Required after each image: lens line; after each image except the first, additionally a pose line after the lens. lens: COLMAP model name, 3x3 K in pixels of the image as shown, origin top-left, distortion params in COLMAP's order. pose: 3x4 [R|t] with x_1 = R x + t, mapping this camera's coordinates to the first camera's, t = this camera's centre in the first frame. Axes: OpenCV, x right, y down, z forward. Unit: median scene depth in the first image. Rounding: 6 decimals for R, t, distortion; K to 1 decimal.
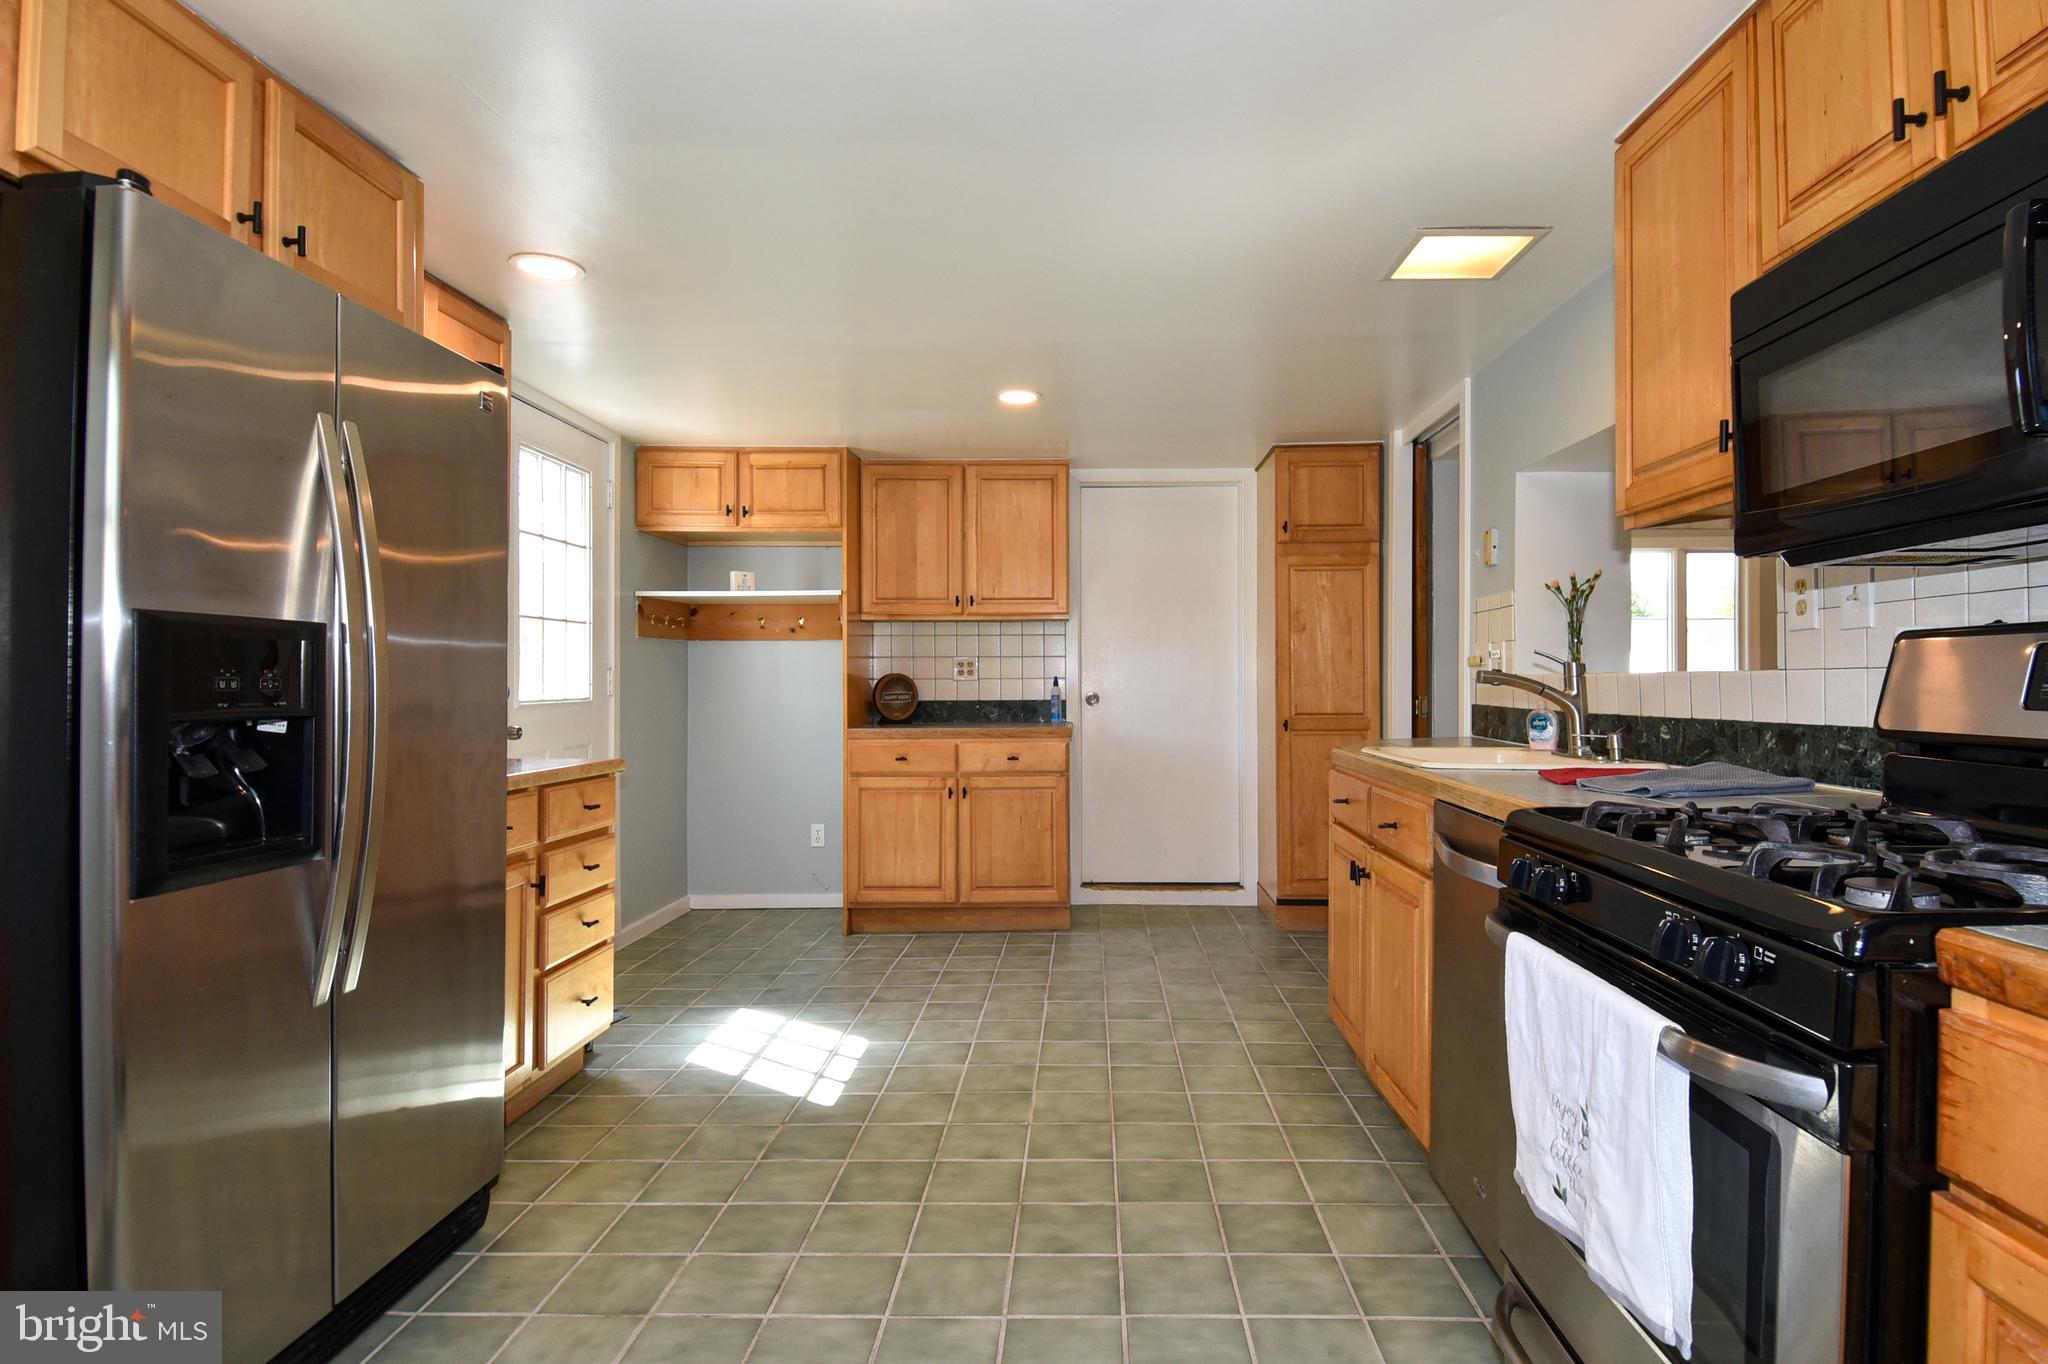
lens RADIAL K [[1083.4, 0, 1111.4], [0, 1083.4, 641.2], [0, 0, 1]] dist [0.056311, -0.043768]
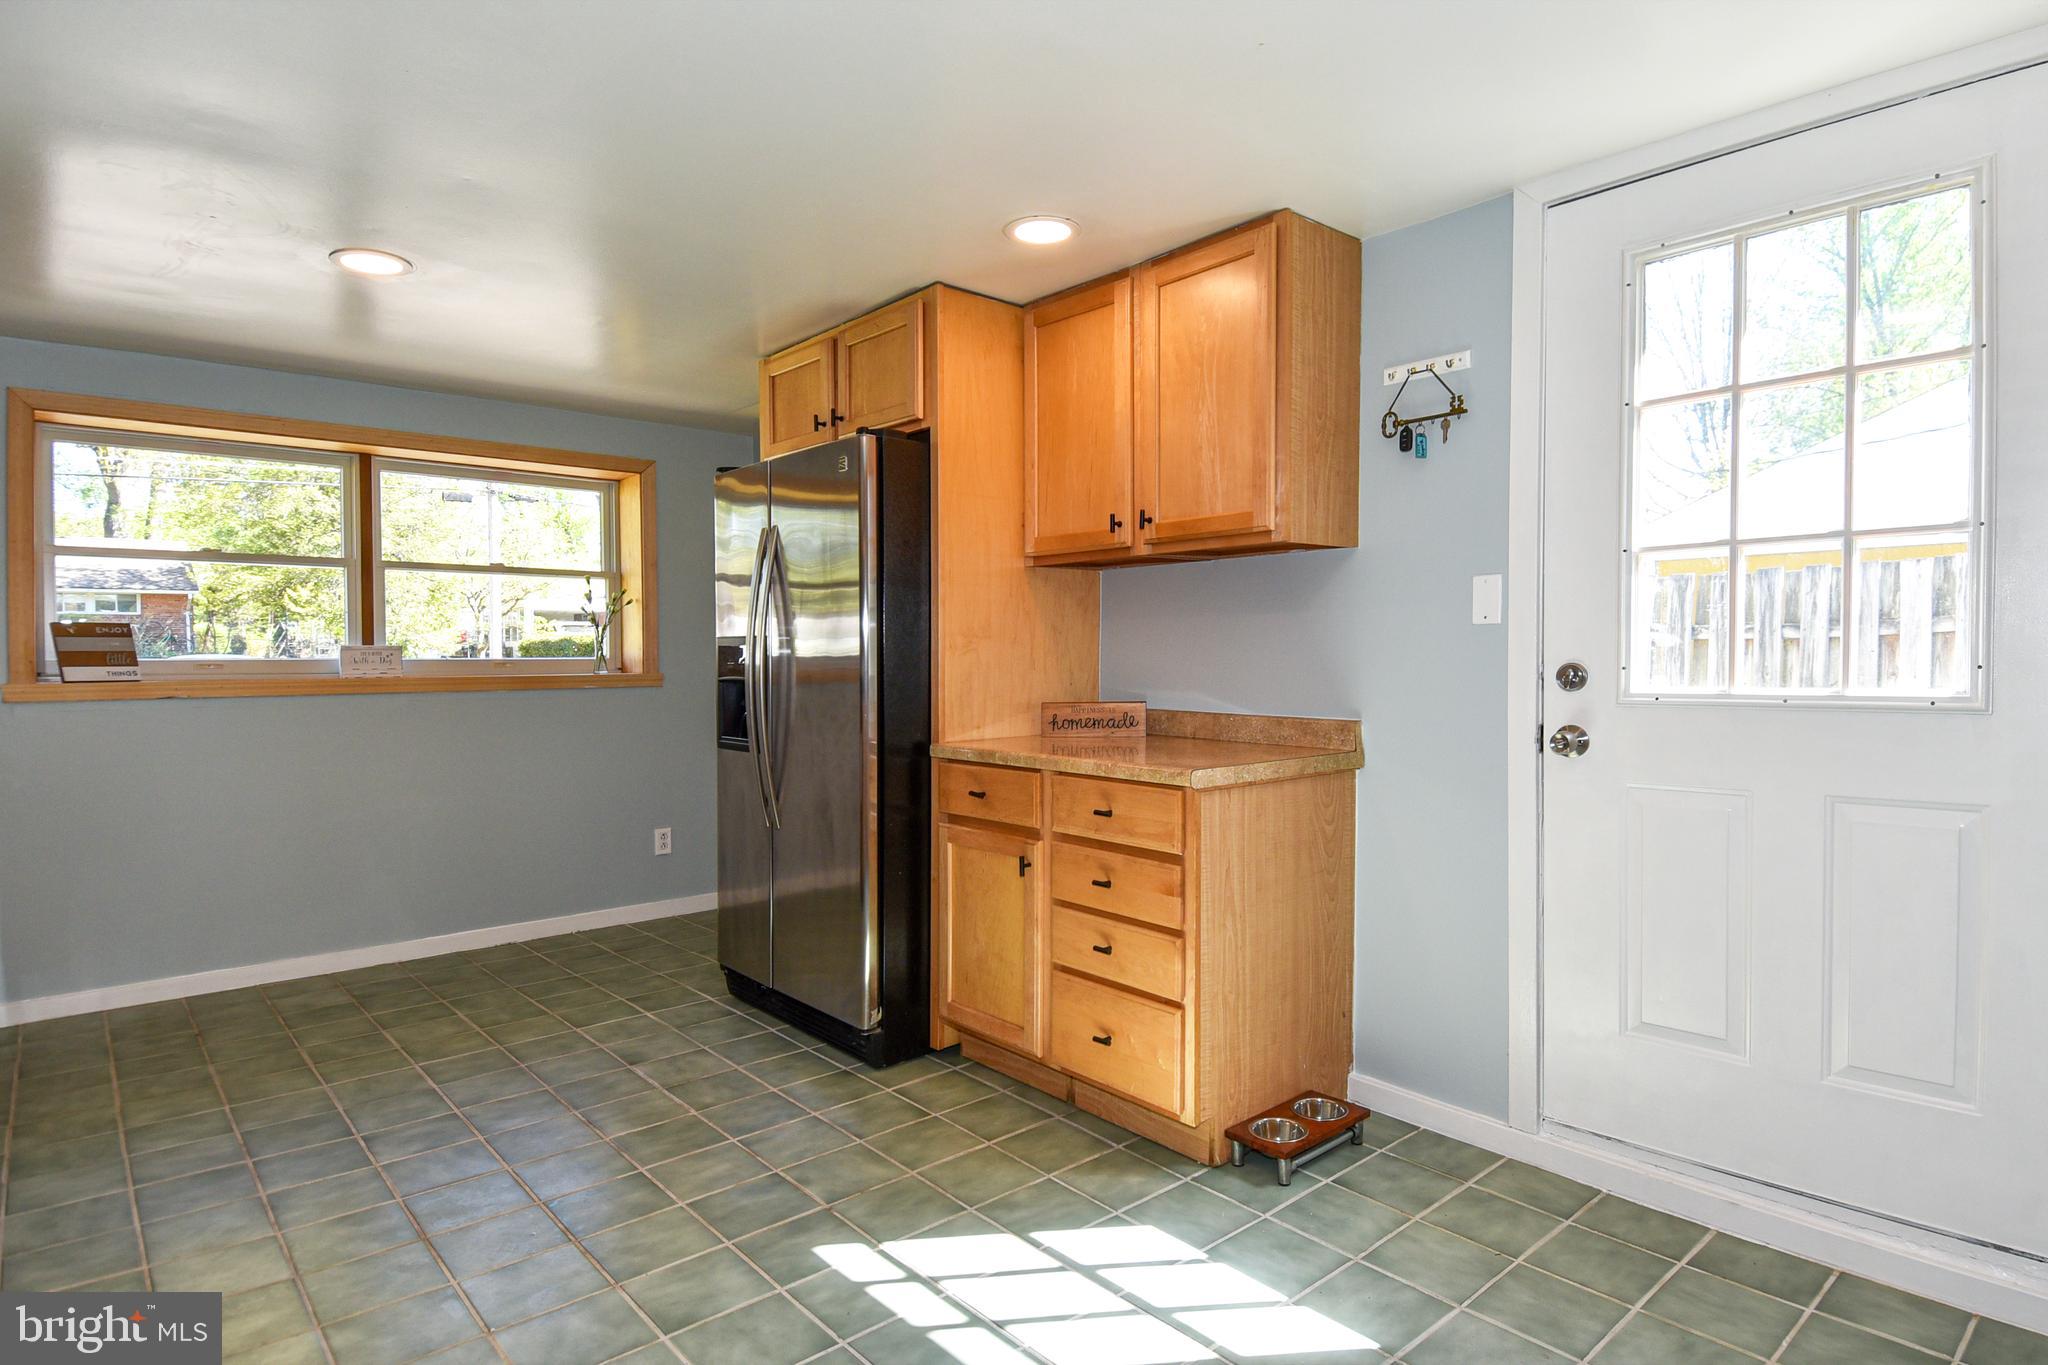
lens RADIAL K [[1107.0, 0, 1108.8], [0, 1107.0, 678.6], [0, 0, 1]] dist [0.043828, -0.043133]
pose [[-0.735426, 0.027179, -0.677060, 0.095510], [0.035100, 0.999382, 0.001993, 0.053811], [0.676695, -0.022299, -0.735925, 1.731202]]
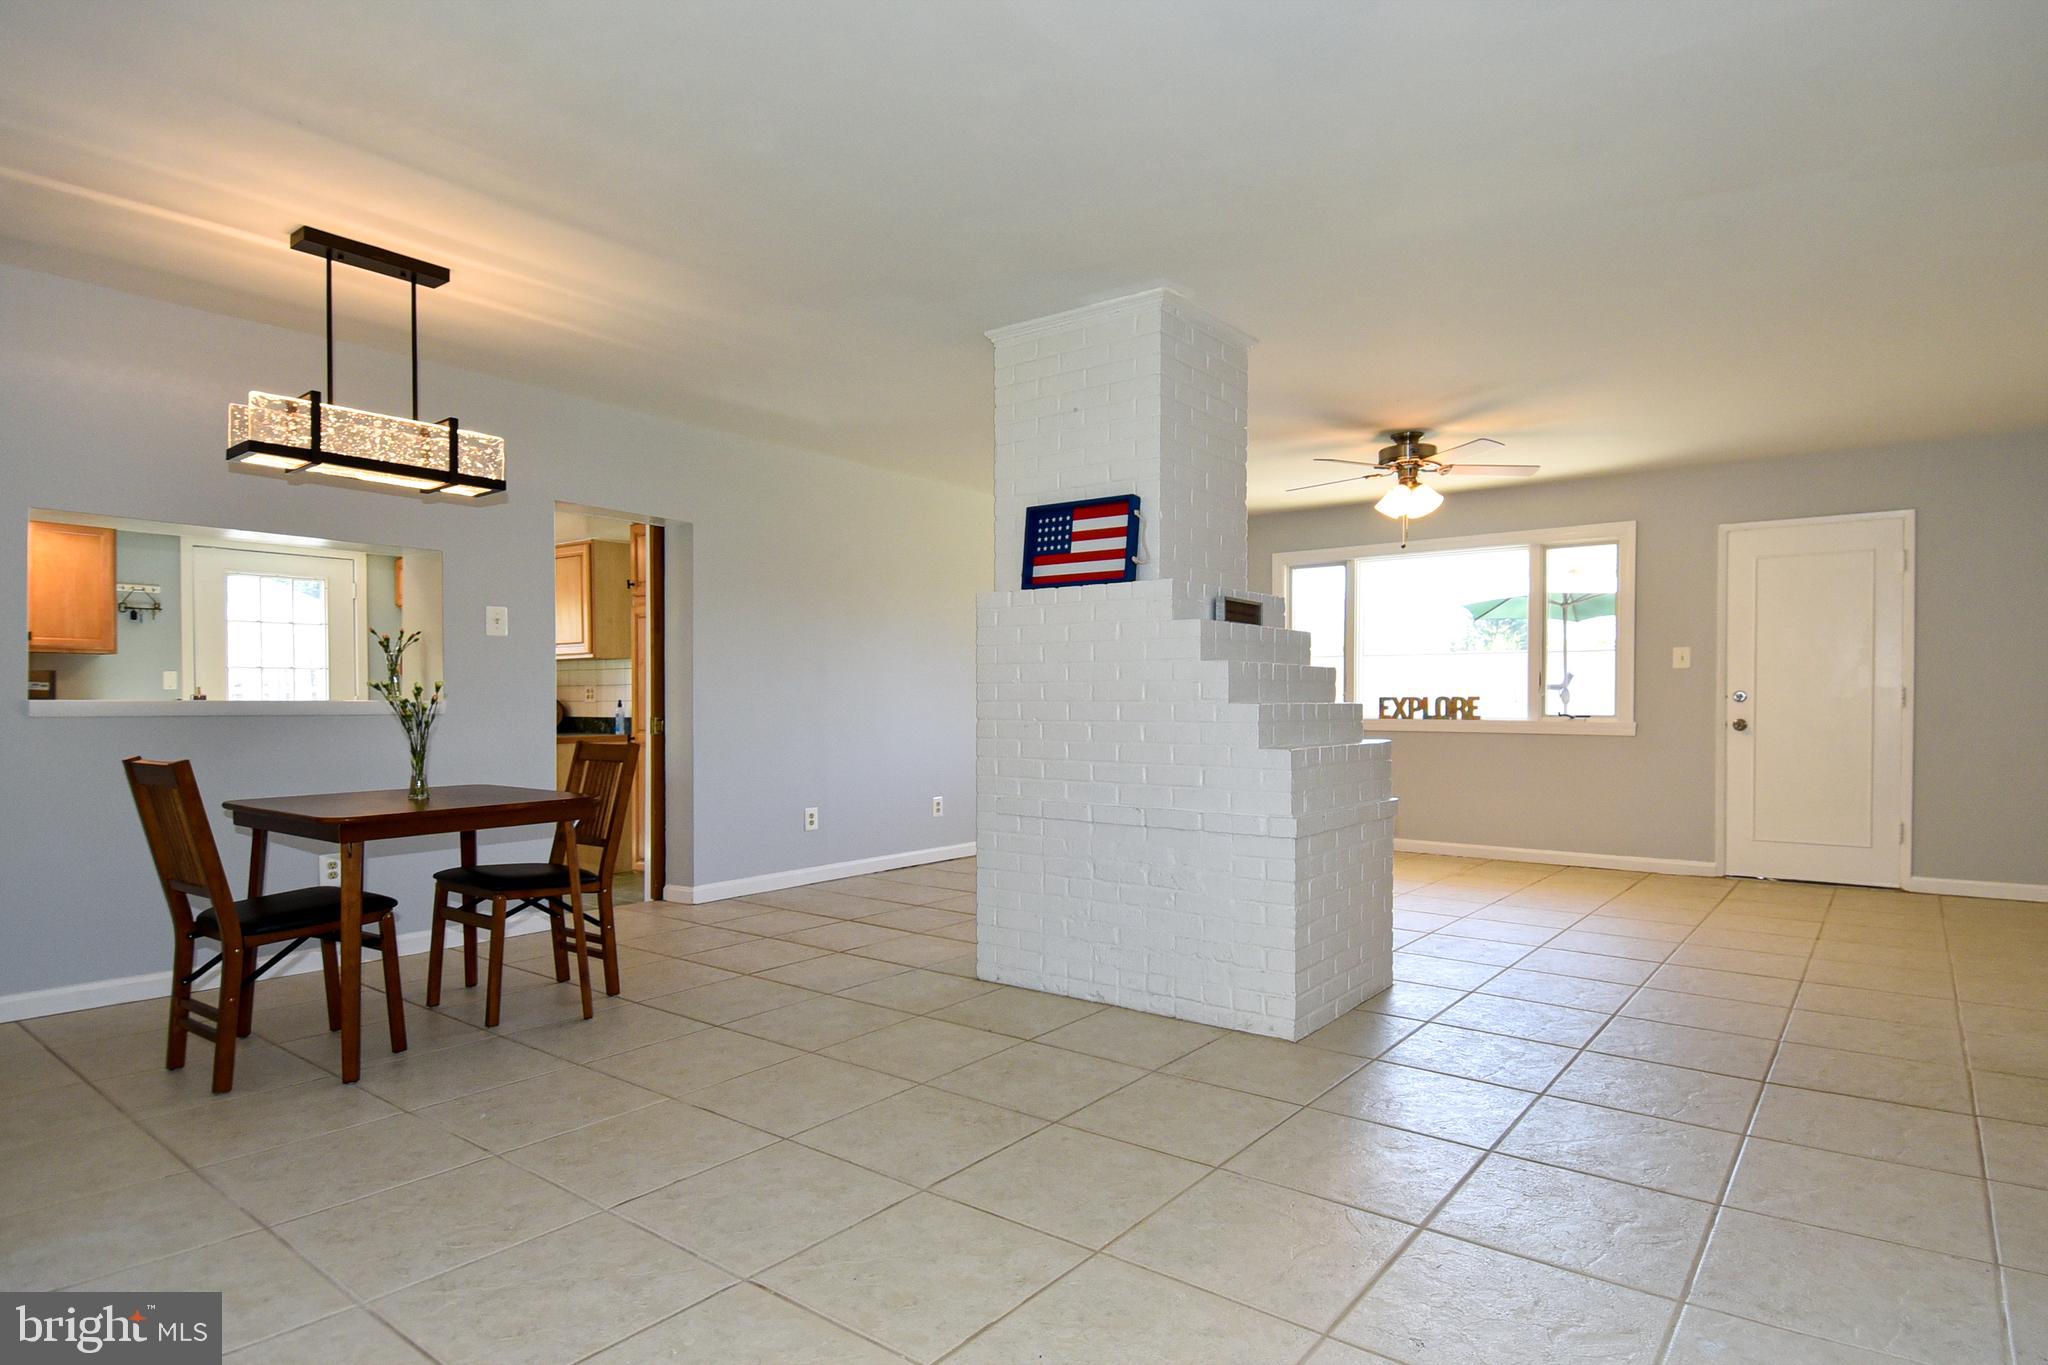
lens RADIAL K [[1086.4, 0, 1086.2], [0, 1086.4, 718.2], [0, 0, 1]] dist [-0.002275, -0.000823]
pose [[0.808918, 0.016668, -0.587685, 2.312175], [0.014305, 0.998744, 0.048017, -0.001583], [0.587748, -0.047249, 0.807663, 0.507305]]
